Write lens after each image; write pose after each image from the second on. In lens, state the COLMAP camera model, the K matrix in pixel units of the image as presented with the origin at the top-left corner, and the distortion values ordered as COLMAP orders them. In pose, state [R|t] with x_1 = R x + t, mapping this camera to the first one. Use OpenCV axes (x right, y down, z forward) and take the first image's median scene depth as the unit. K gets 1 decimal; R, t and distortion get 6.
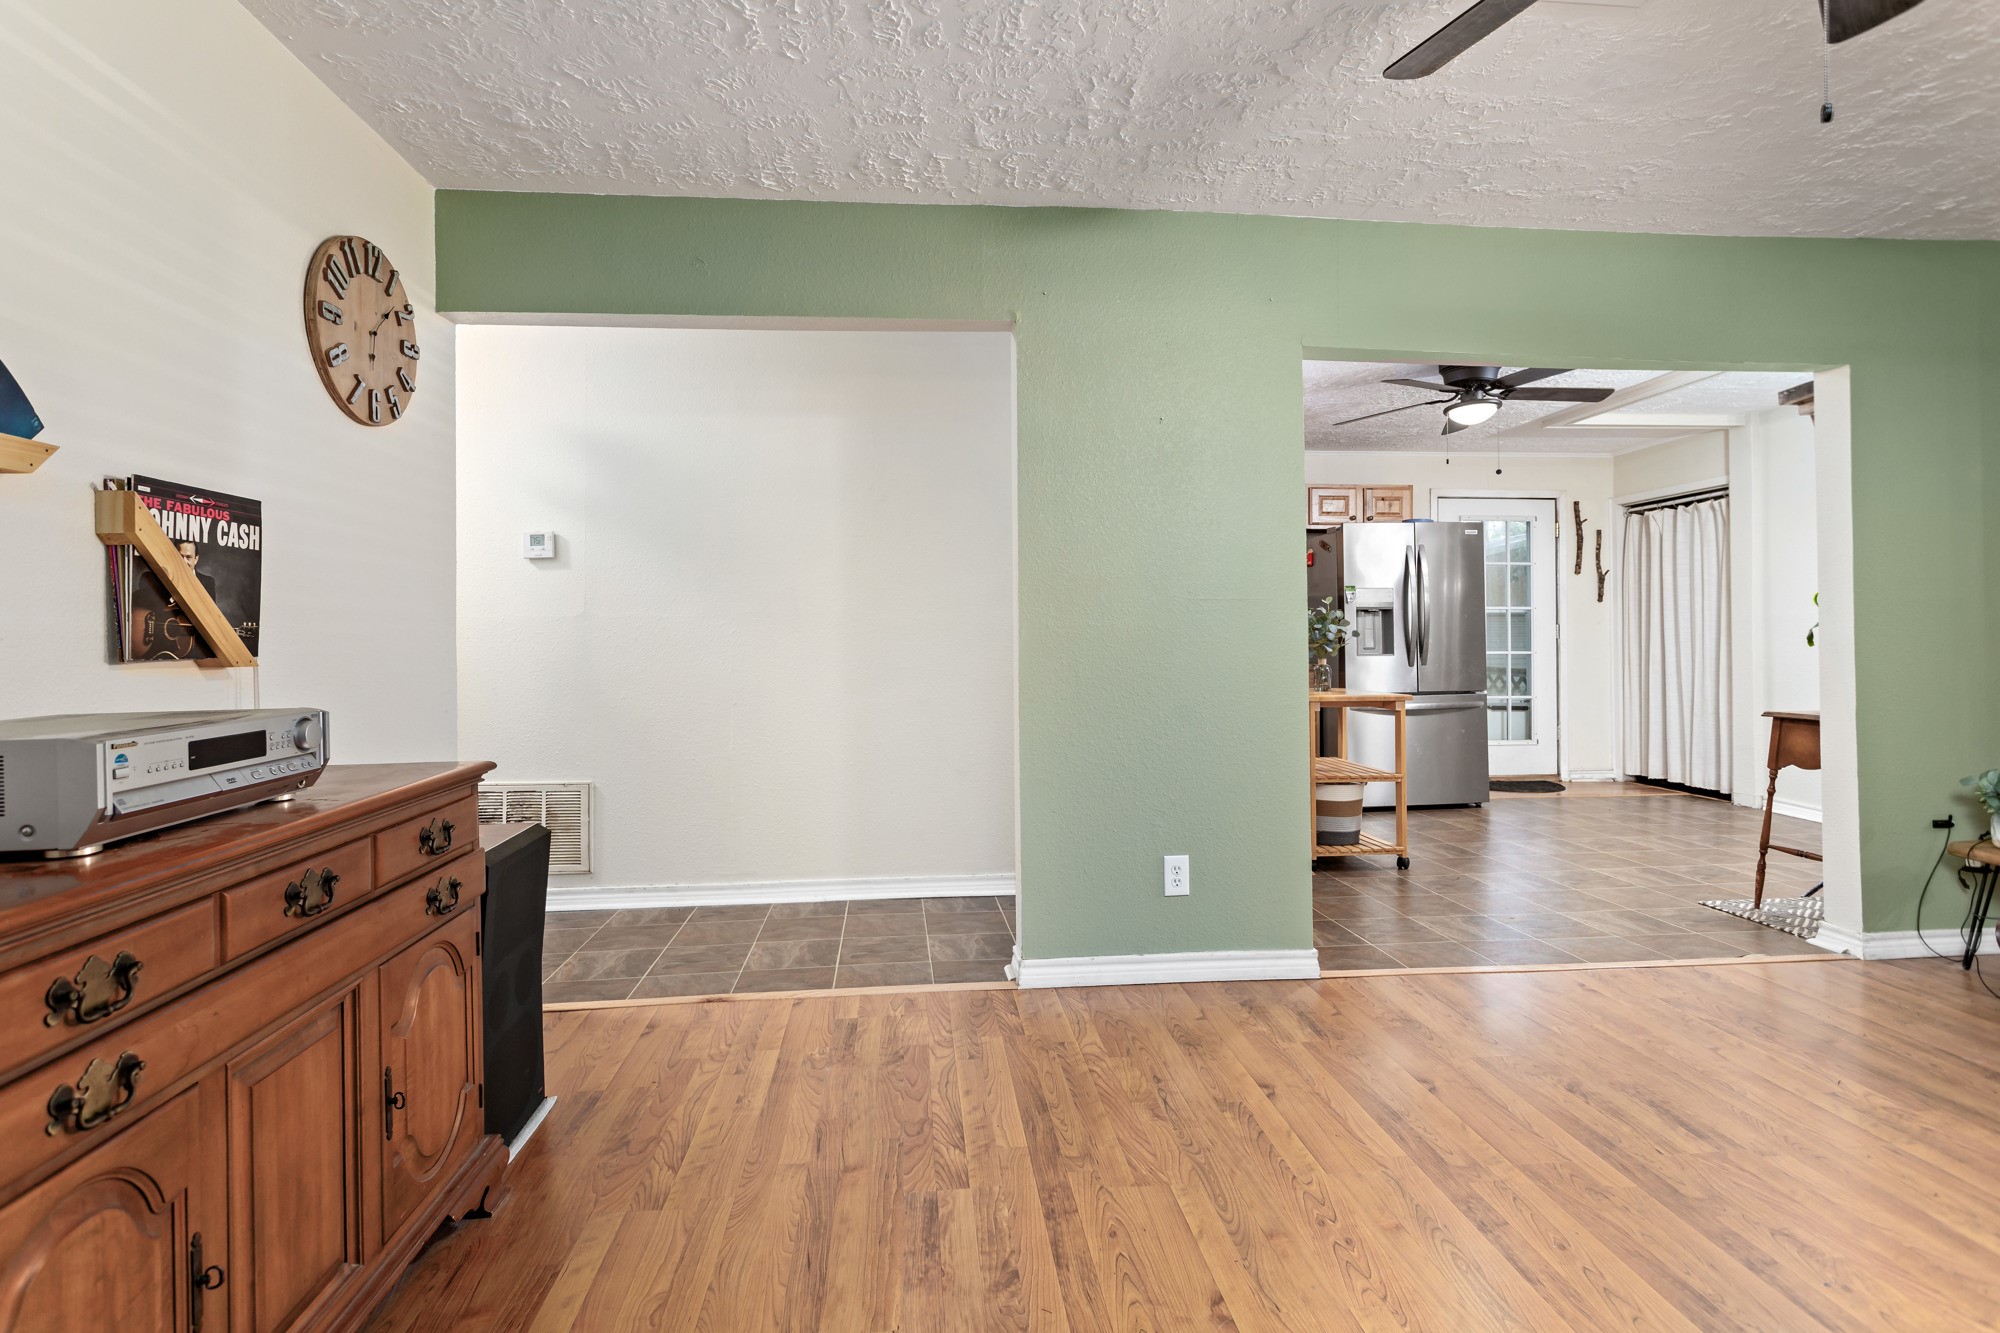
lens RADIAL K [[944.0, 0, 993.3], [0, 944.0, 640.1], [0, 0, 1]] dist [0.000532, 0.000276]
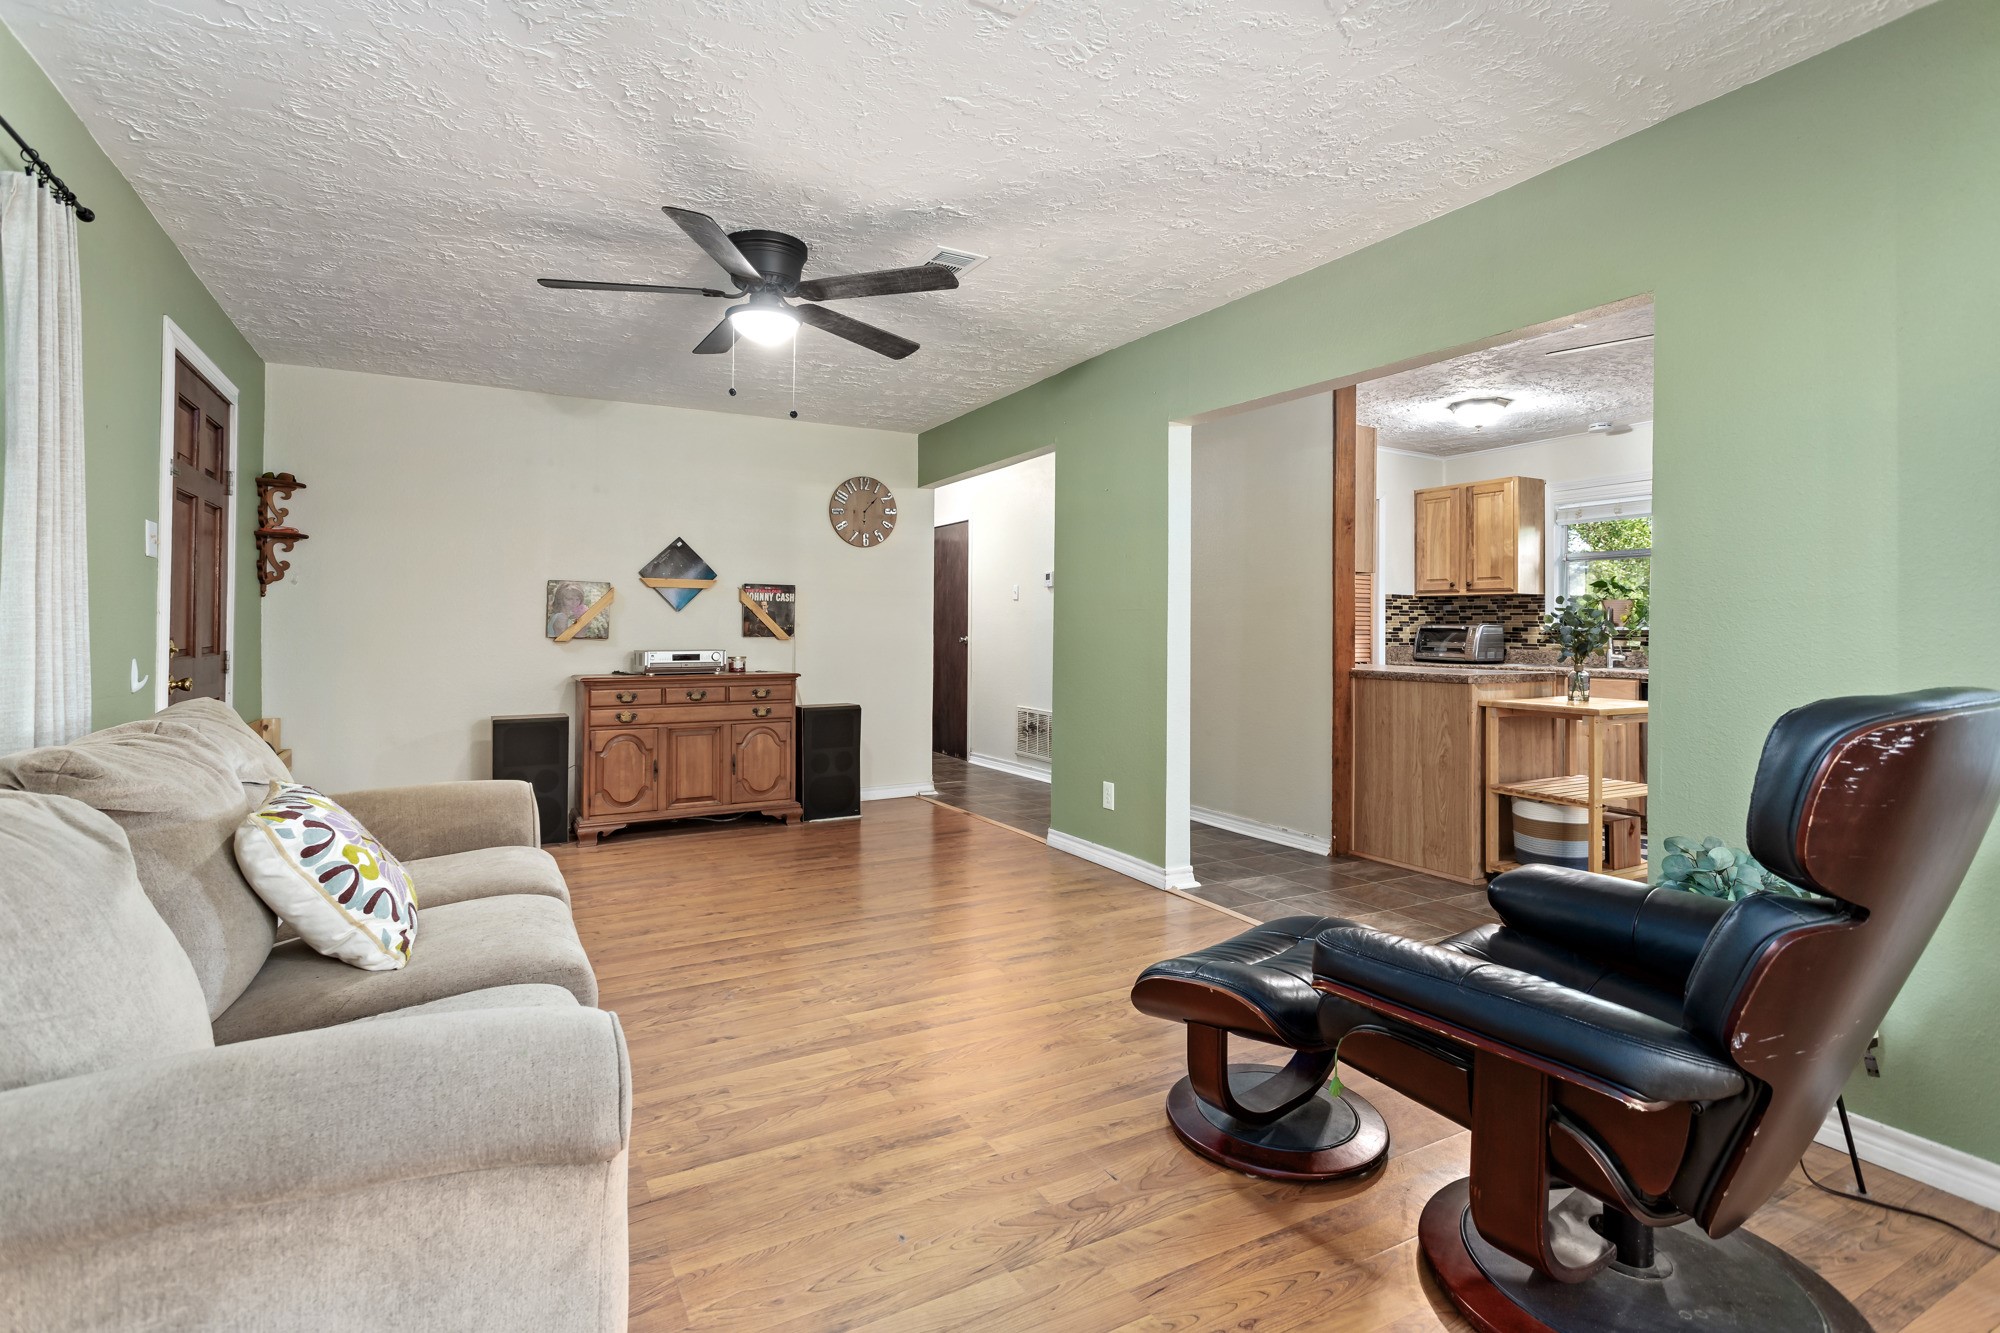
lens RADIAL K [[958.5, 0, 998.4], [0, 958.5, 616.7], [0, 0, 1]] dist [0.000877, 0.000263]
pose [[0.405311, -0.003299, -0.914173, 2.335186], [-0.010032, 0.999917, -0.008057, -0.028022], [0.914124, 0.012437, 0.405245, 0.356133]]
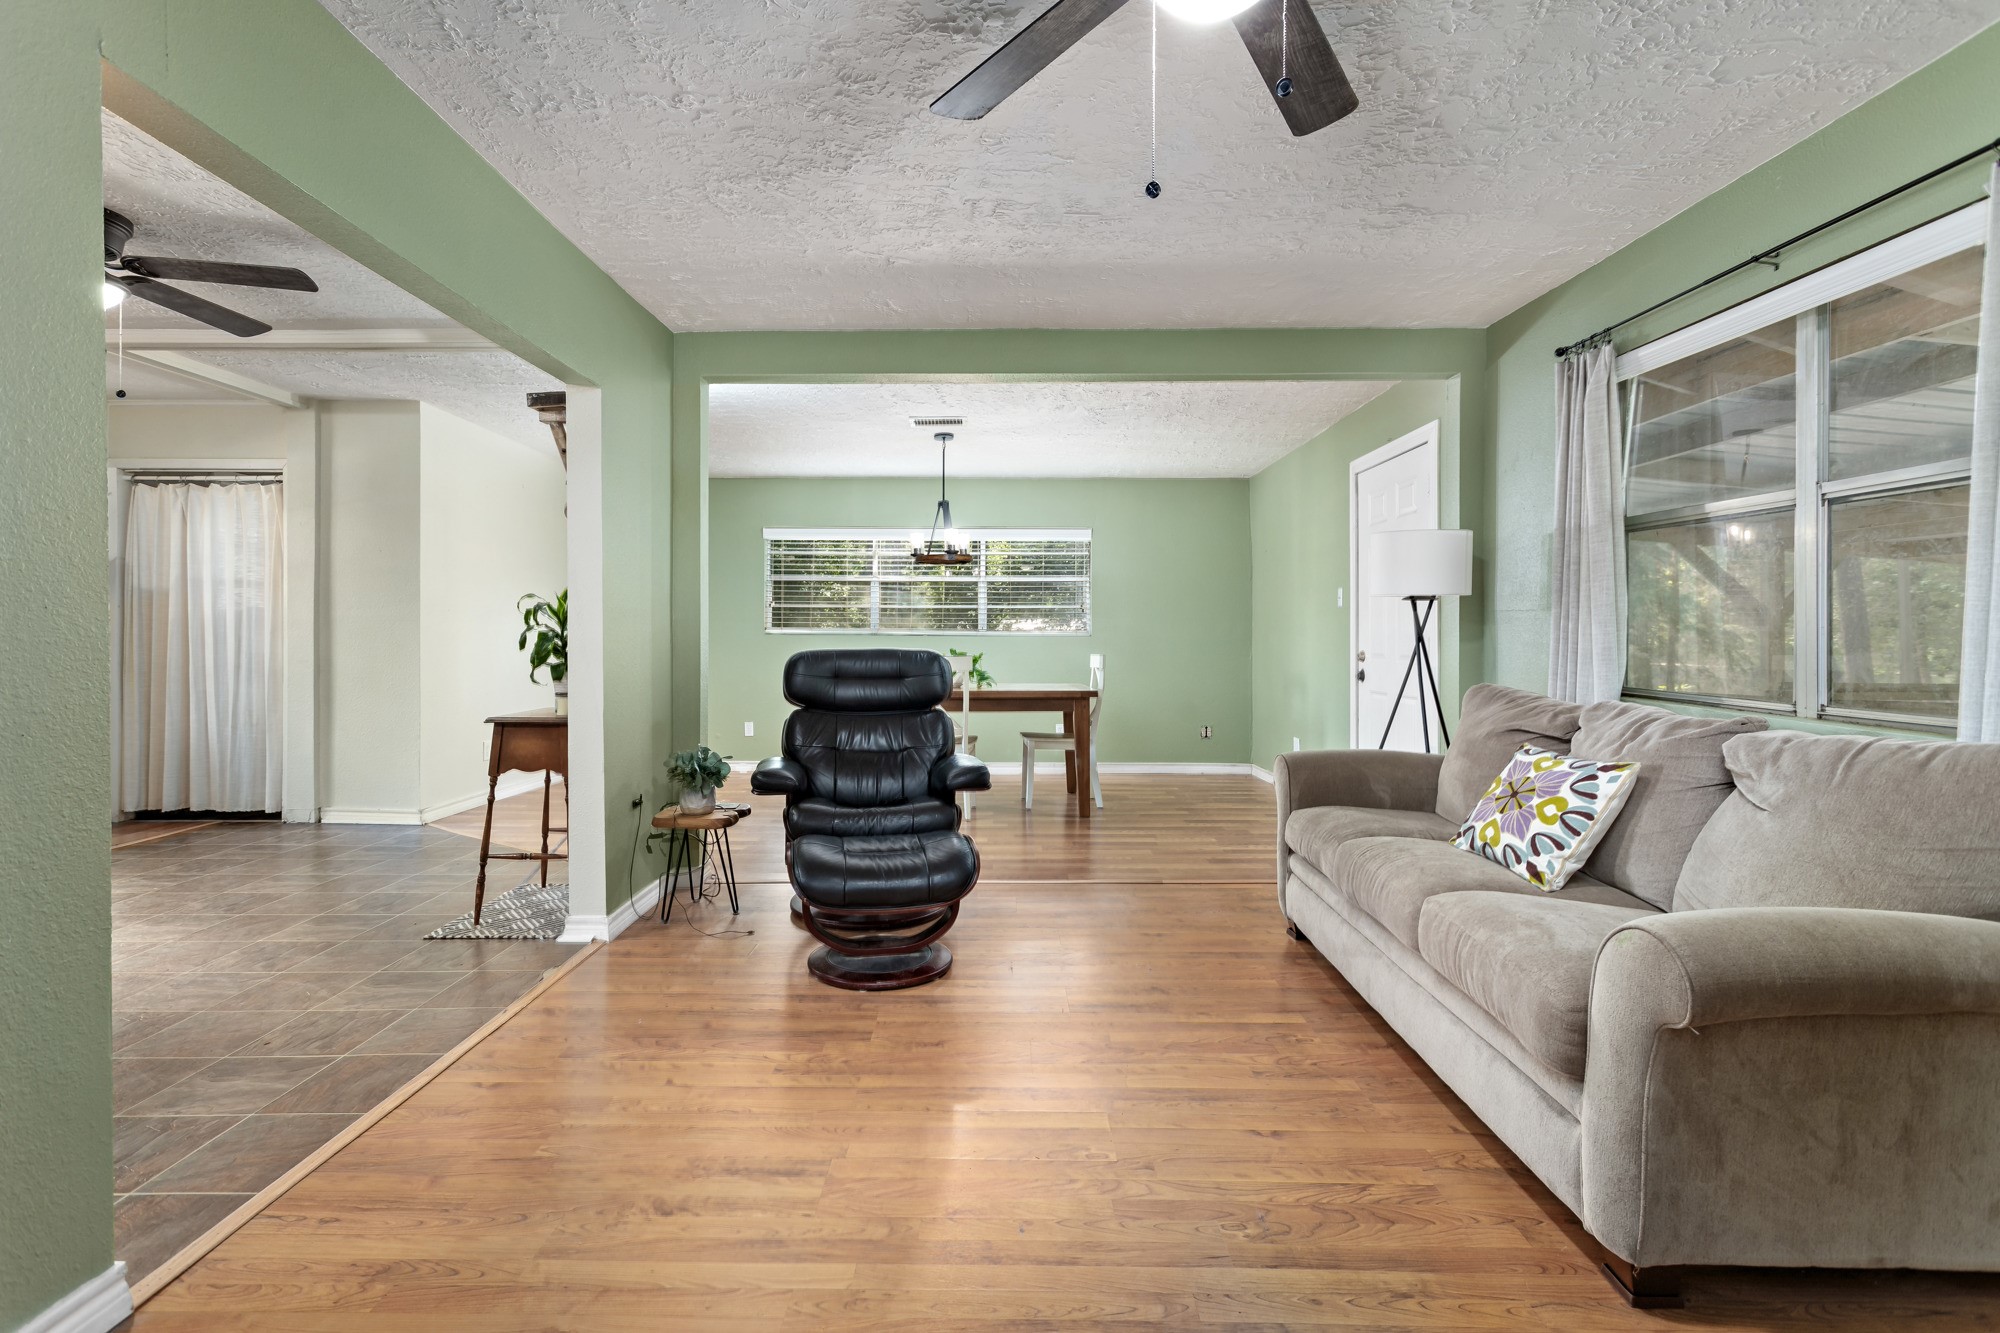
lens RADIAL K [[944.0, 0, 993.3], [0, 944.0, 640.1], [0, 0, 1]] dist [0.000532, 0.000276]
pose [[0.094080, 0.003256, 0.995559, -0.184198], [-0.003377, 0.999990, -0.002952, -0.005759], [-0.995559, -0.003084, 0.094090, 0.768365]]
